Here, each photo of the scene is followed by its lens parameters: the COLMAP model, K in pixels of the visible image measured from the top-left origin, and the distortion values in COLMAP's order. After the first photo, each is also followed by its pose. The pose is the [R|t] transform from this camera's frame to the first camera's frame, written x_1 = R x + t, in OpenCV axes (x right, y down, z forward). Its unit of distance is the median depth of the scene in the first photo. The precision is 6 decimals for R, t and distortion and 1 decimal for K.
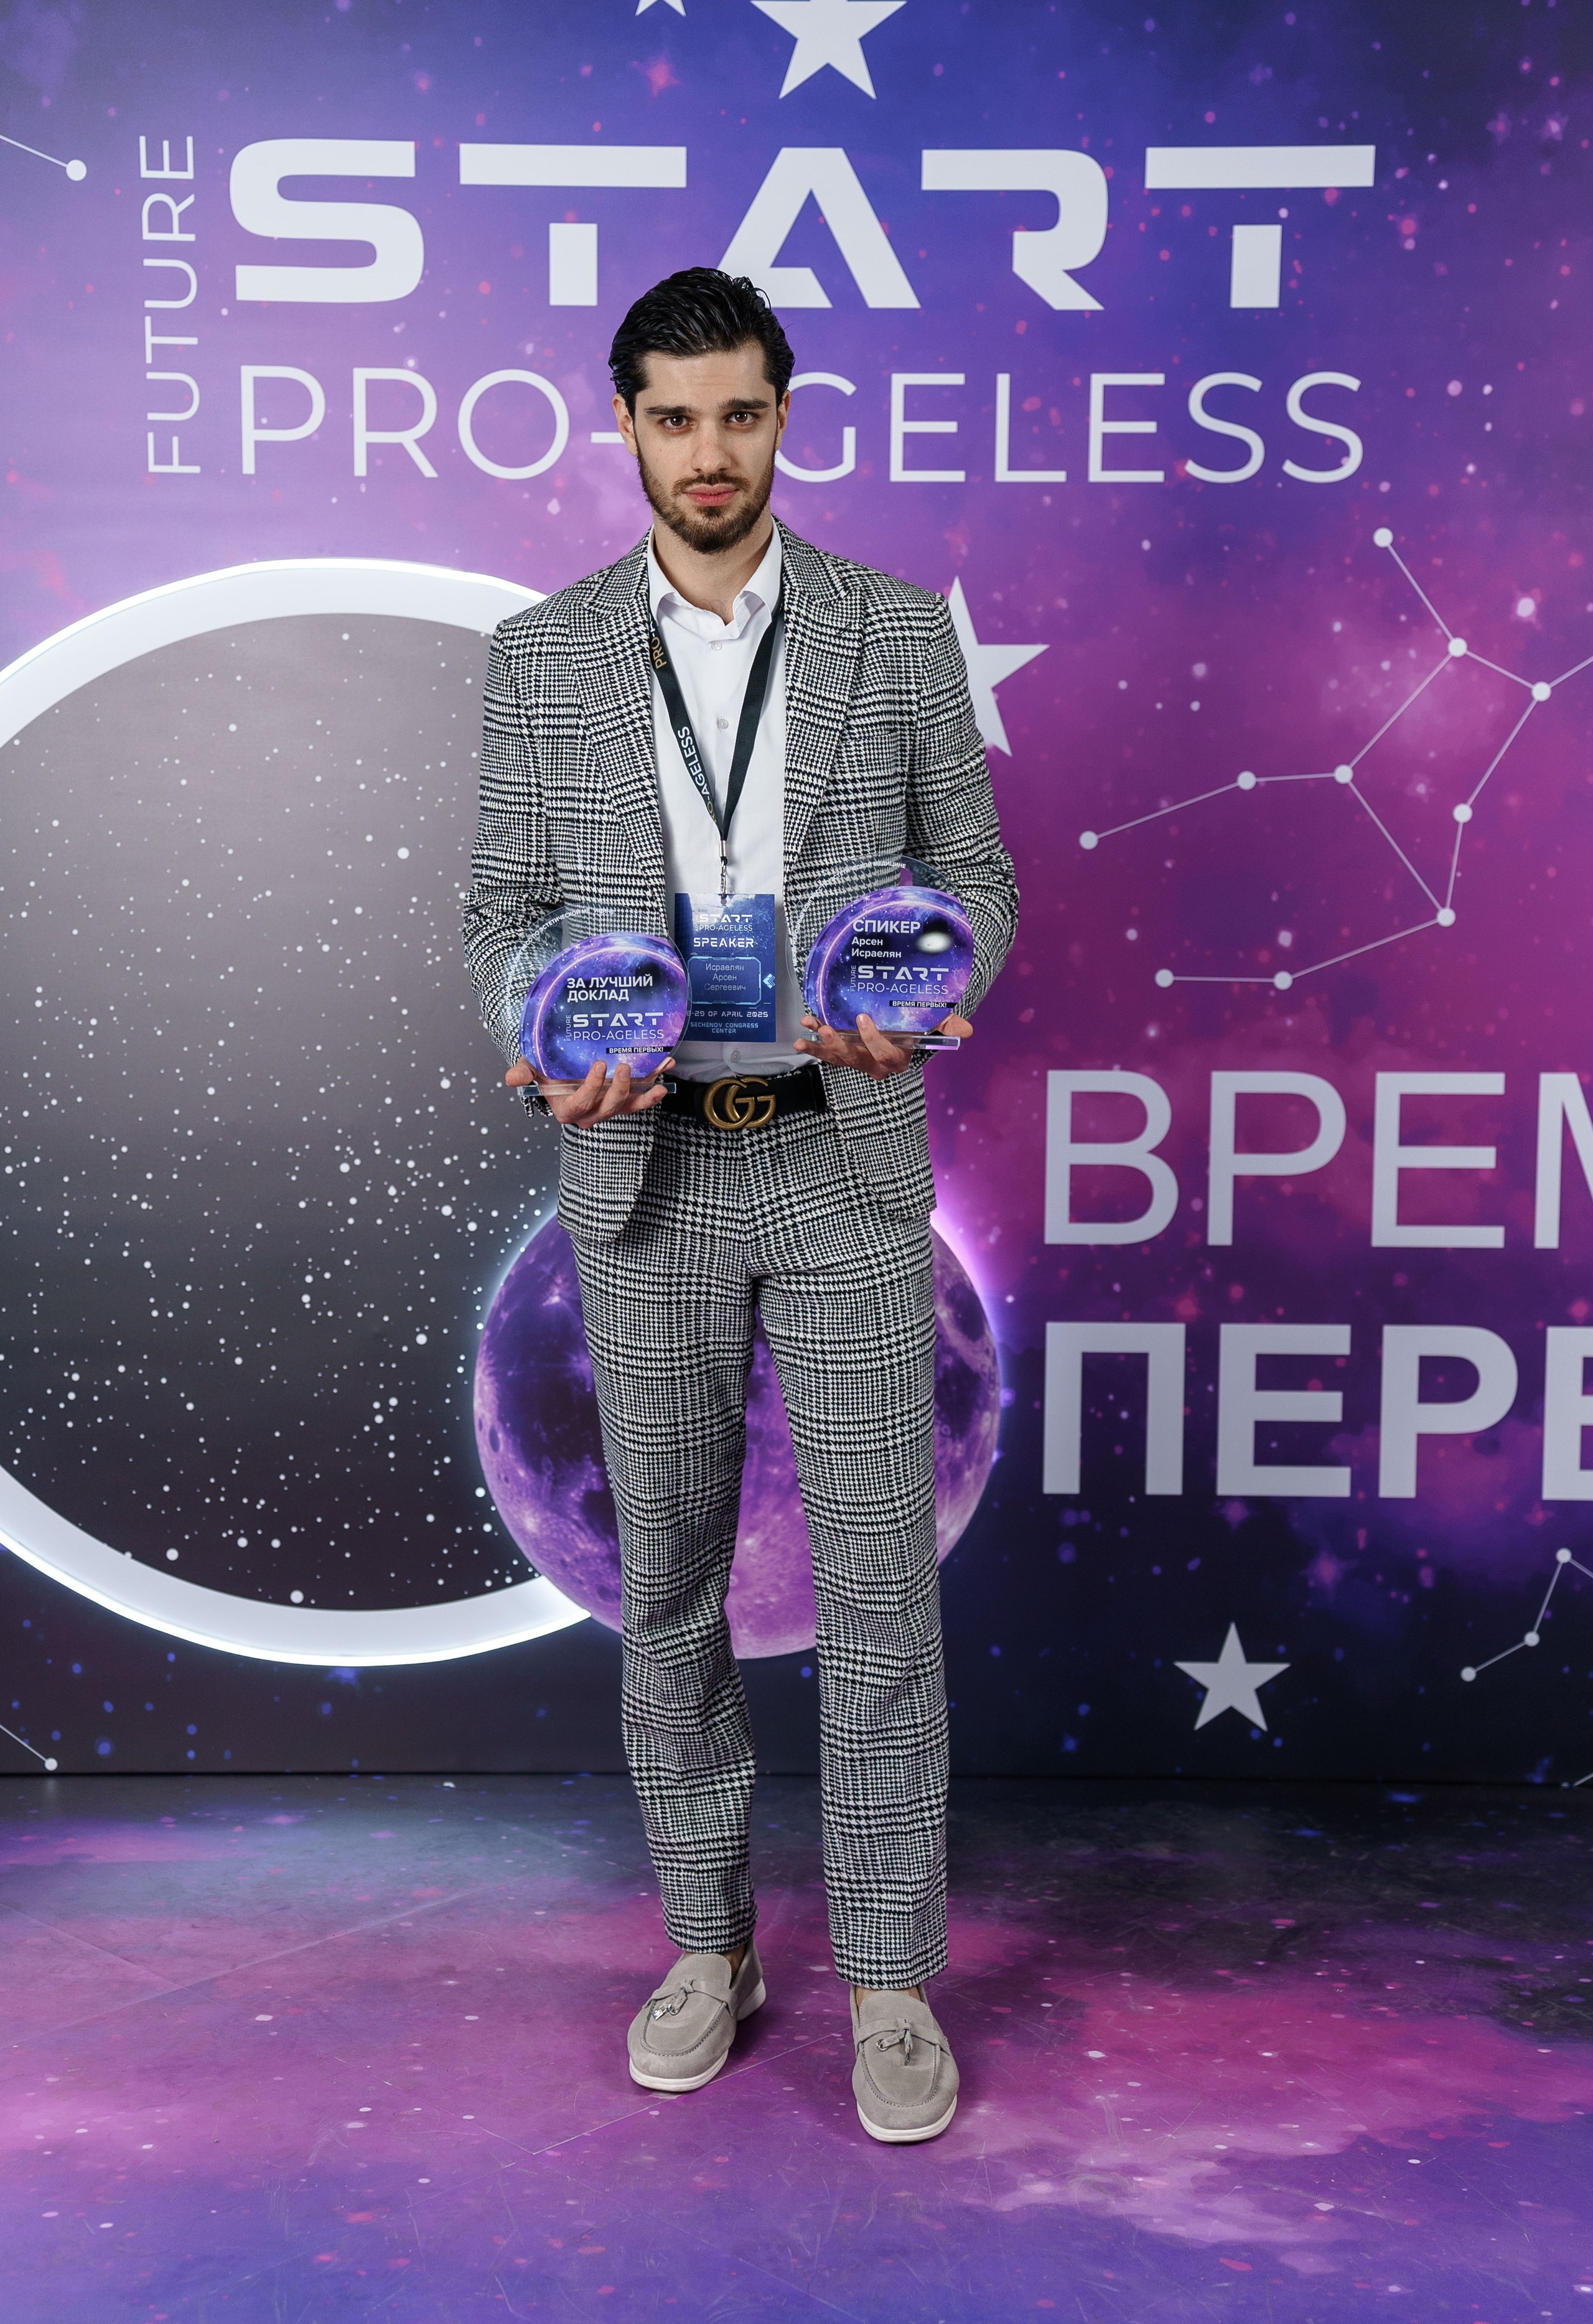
lens RADIAL K [[3207.0, 0, 783.7], [0, 3207.0, 1118.6], [0, 0, 1]] dist [0.079771, 0.552715]
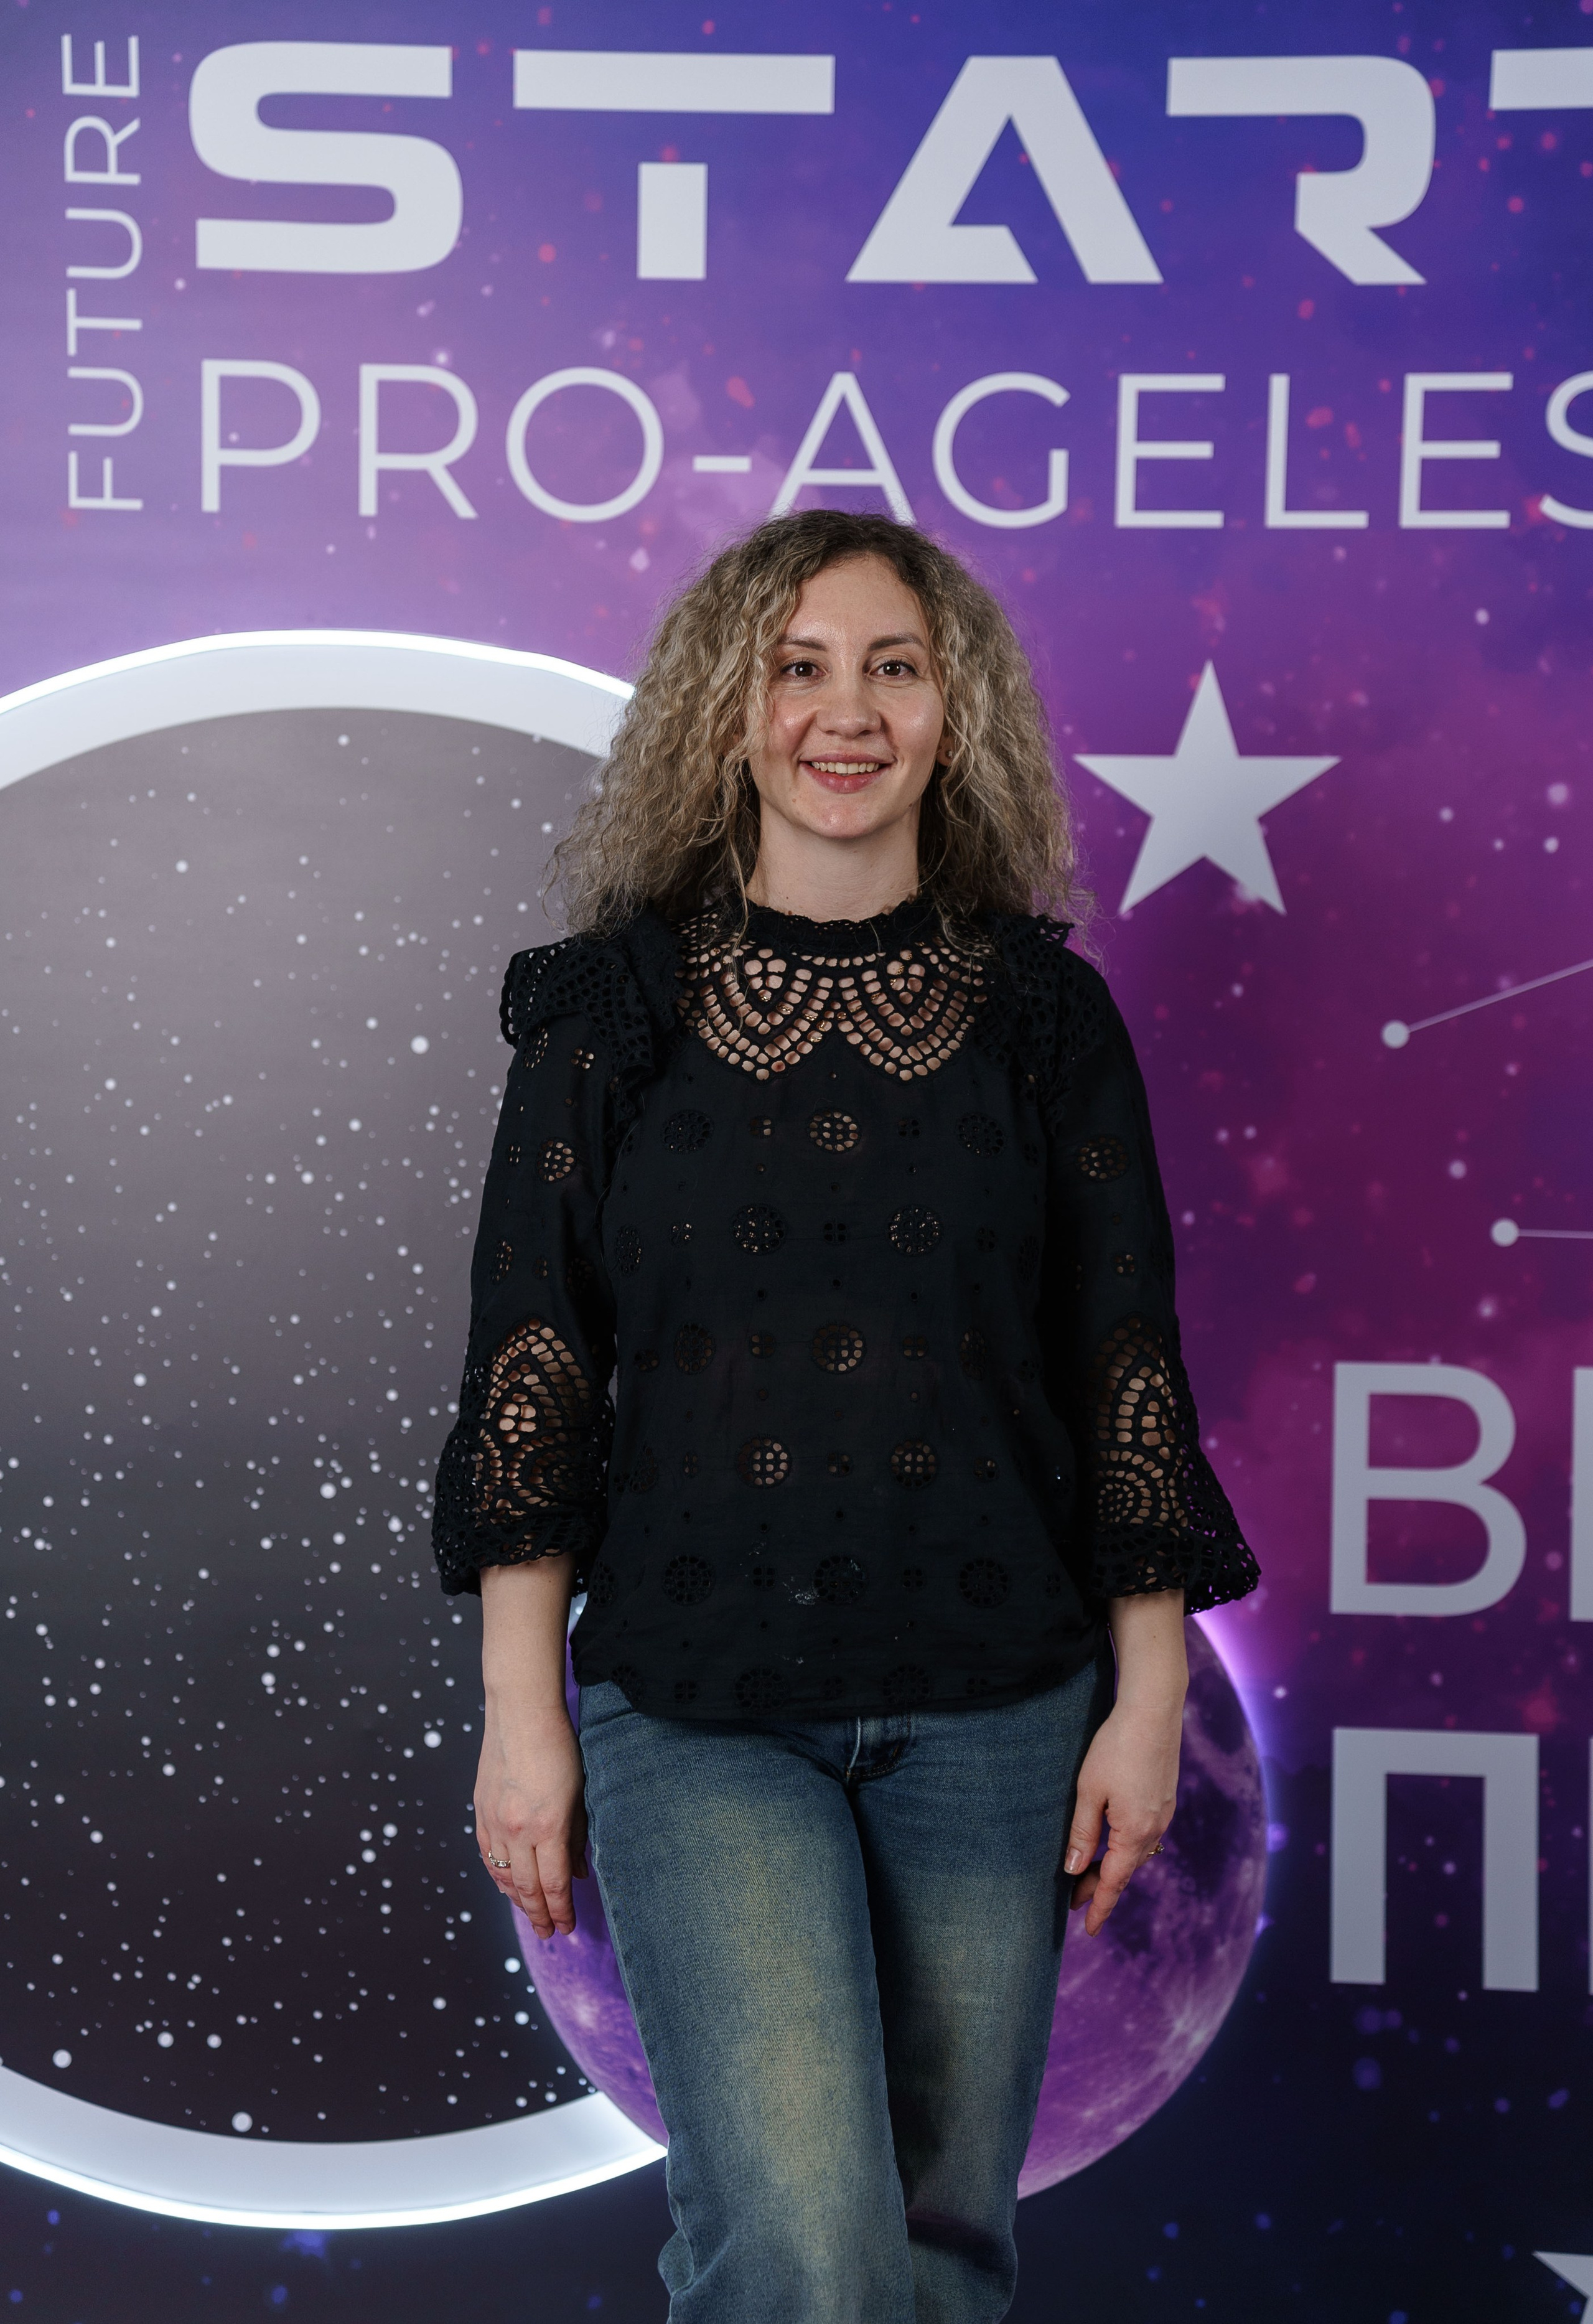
lens RADIAL K [[4054.3, 0, 792.2], [0, 4054.3, 1124.3], [0, 0, 1]] dist [0.190131, 1.282853]
pose [[0.999745, 0.009126, -0.020632, -0.018079], [-0.010275, 0.998362, -0.056286, -0.015806], [0.020084, 0.056483, 0.998202, 0.112111]]
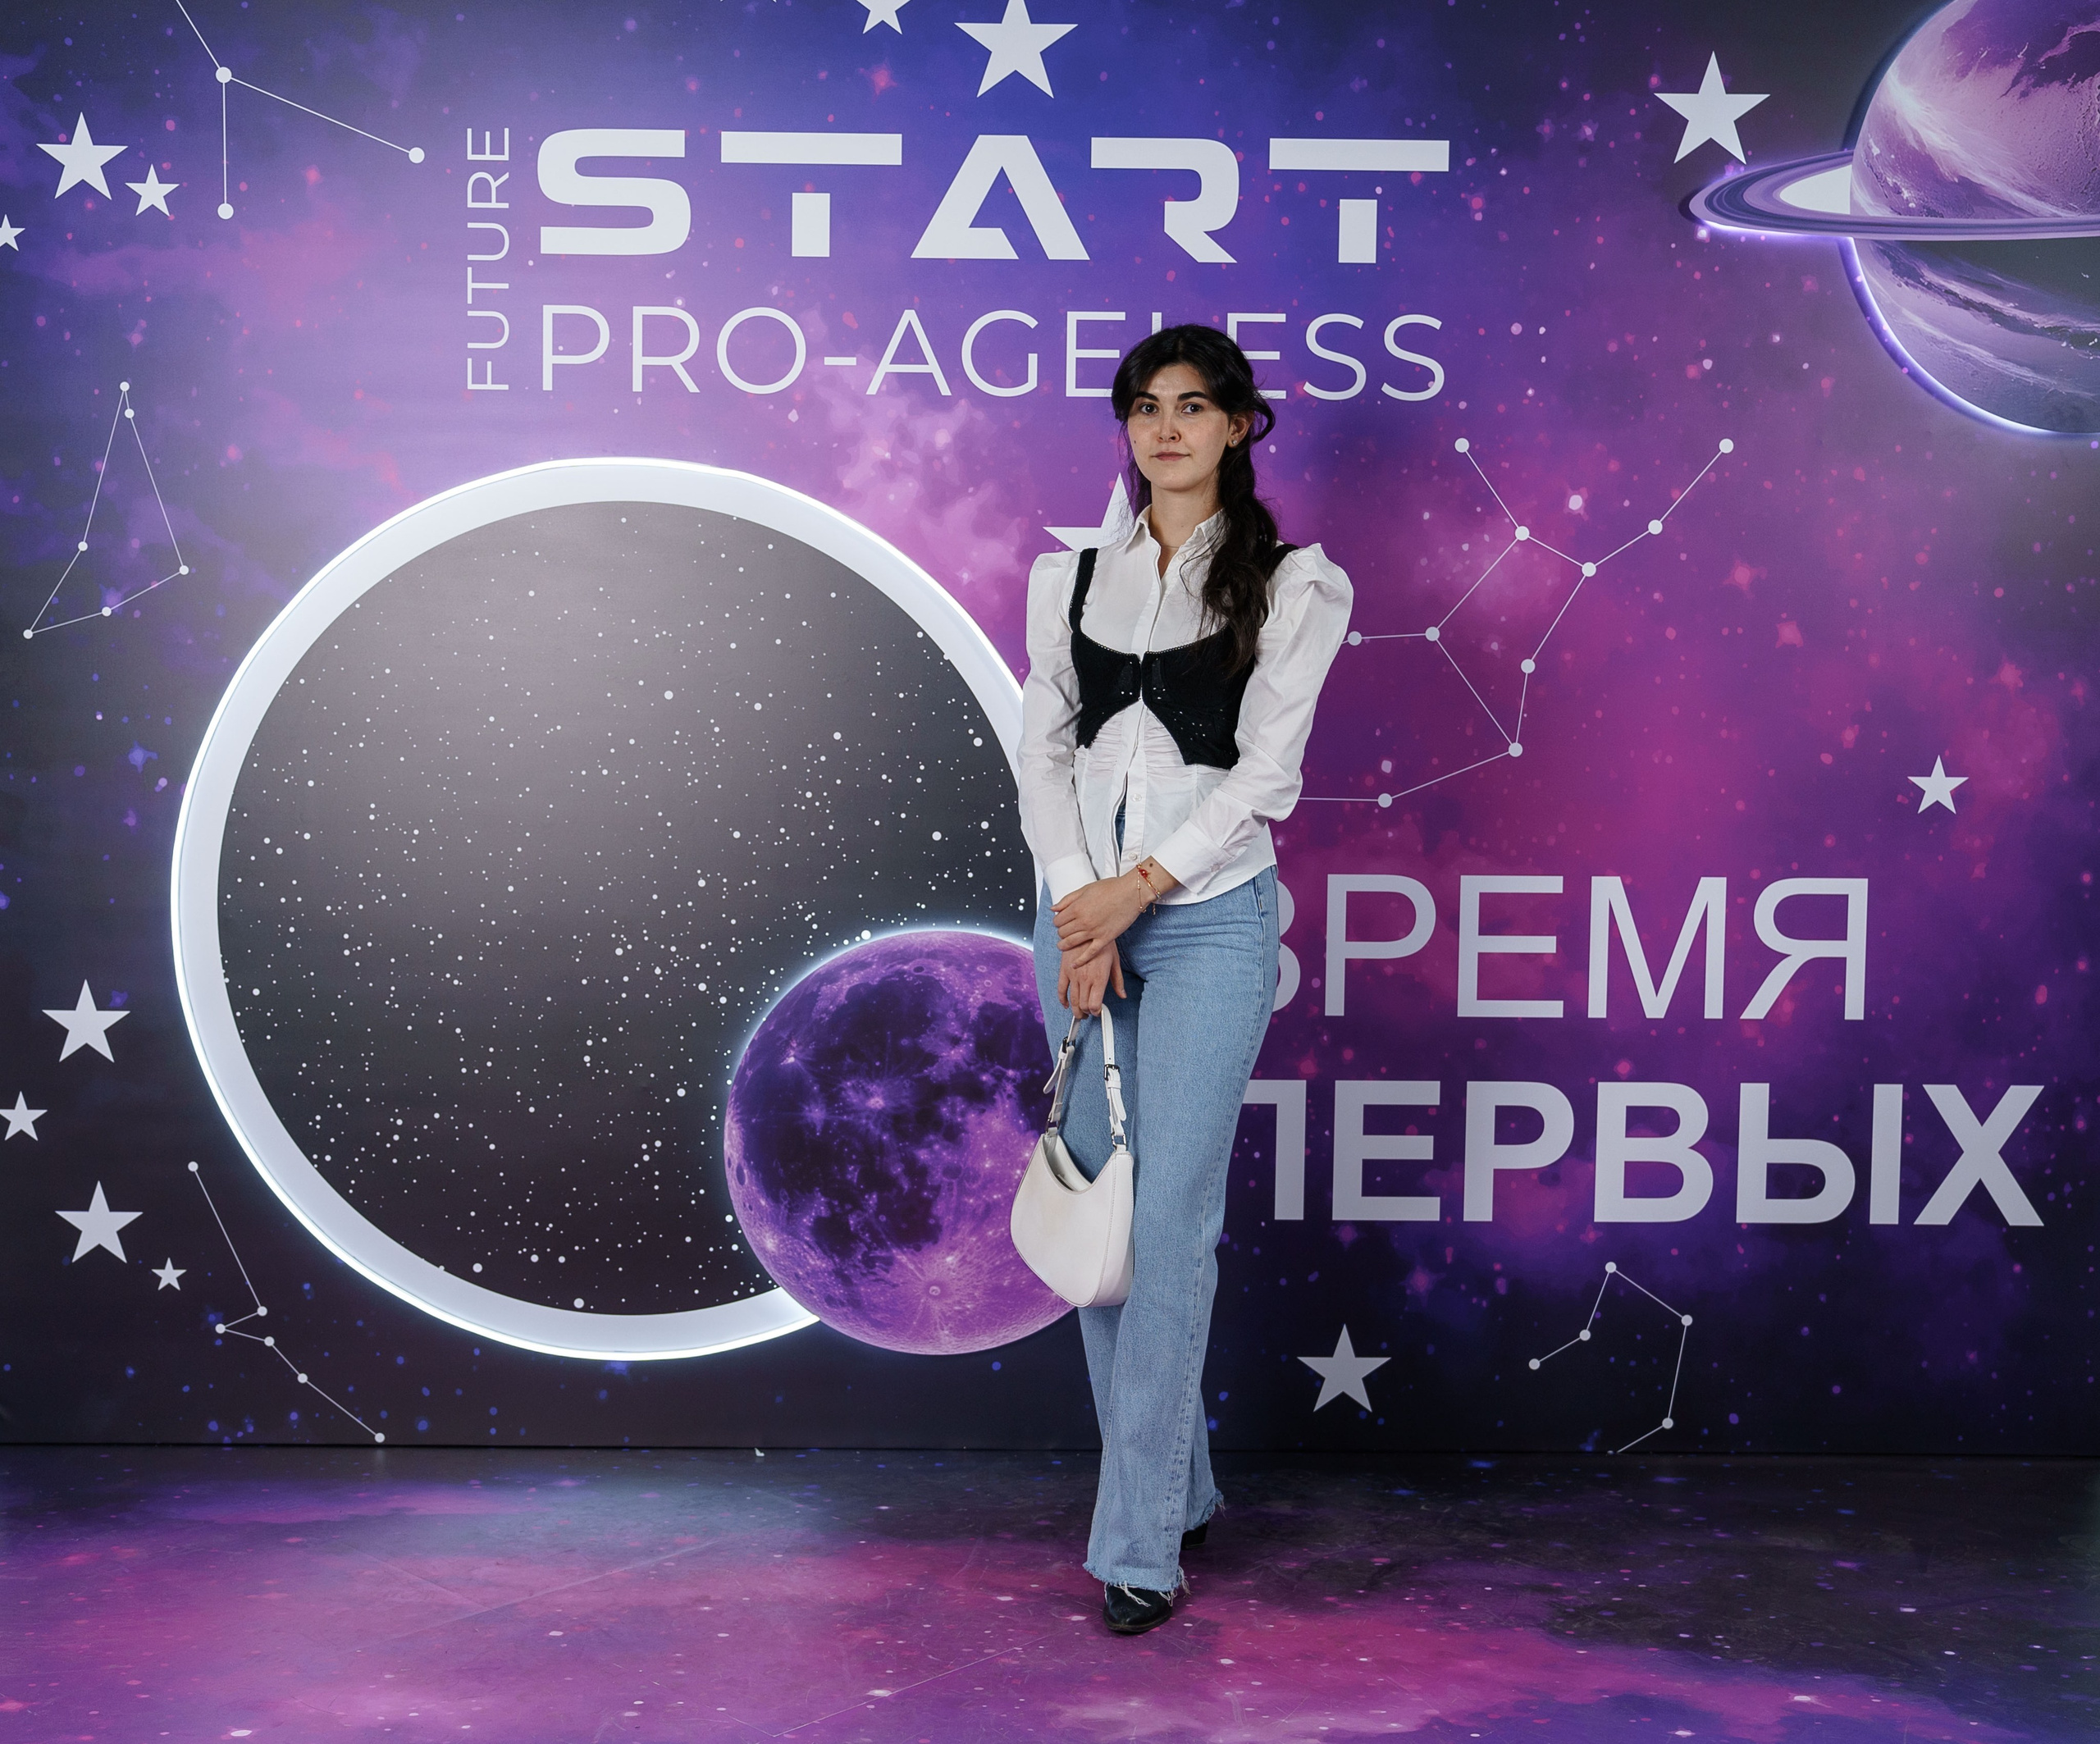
lens RADIAL K [[2746.4, 0, 1025.8], [0, 2746.4, 848.0], [0, 0, 1]] dist [-0.036952, 0.235161]
pose [[0.999894, 0.002180, 0.014401, 0.002888], [-0.001752, 0.999558, -0.029677, 0.006675], [-0.014459, 0.029649, 0.999456, -0.047264]]
